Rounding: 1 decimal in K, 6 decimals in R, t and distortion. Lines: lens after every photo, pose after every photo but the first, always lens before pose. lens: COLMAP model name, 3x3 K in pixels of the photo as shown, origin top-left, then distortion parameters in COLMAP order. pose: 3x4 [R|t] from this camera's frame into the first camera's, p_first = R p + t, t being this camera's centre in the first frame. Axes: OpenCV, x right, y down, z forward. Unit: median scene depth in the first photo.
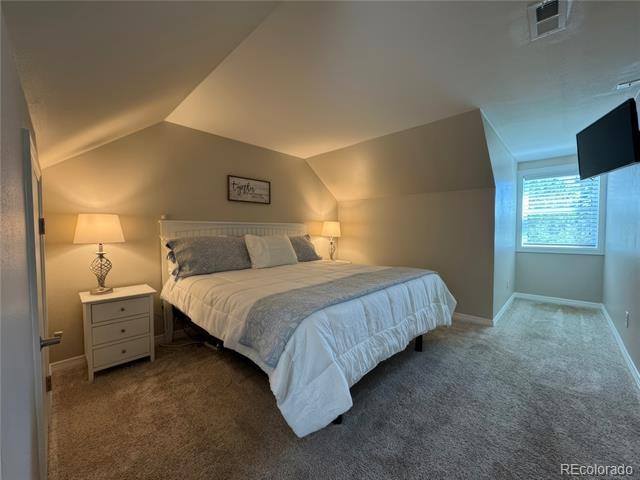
lens RADIAL K [[256.0, 0, 317.5], [0, 256.0, 239.3], [0, 0, 1]] dist [-0.016819, -0.000182]
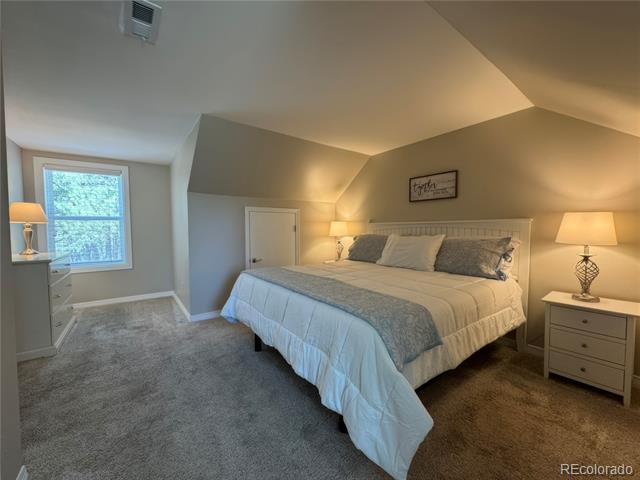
lens RADIAL K [[256.0, 0, 317.1], [0, 256.0, 240.4], [0, 0, 1]] dist [-0.016819, -0.000182]
pose [[-0.151465, 0.041793, -0.987579, 0.605416], [-0.036440, 0.998191, 0.047831, -0.022174], [0.987791, 0.043232, -0.149668, 0.611312]]
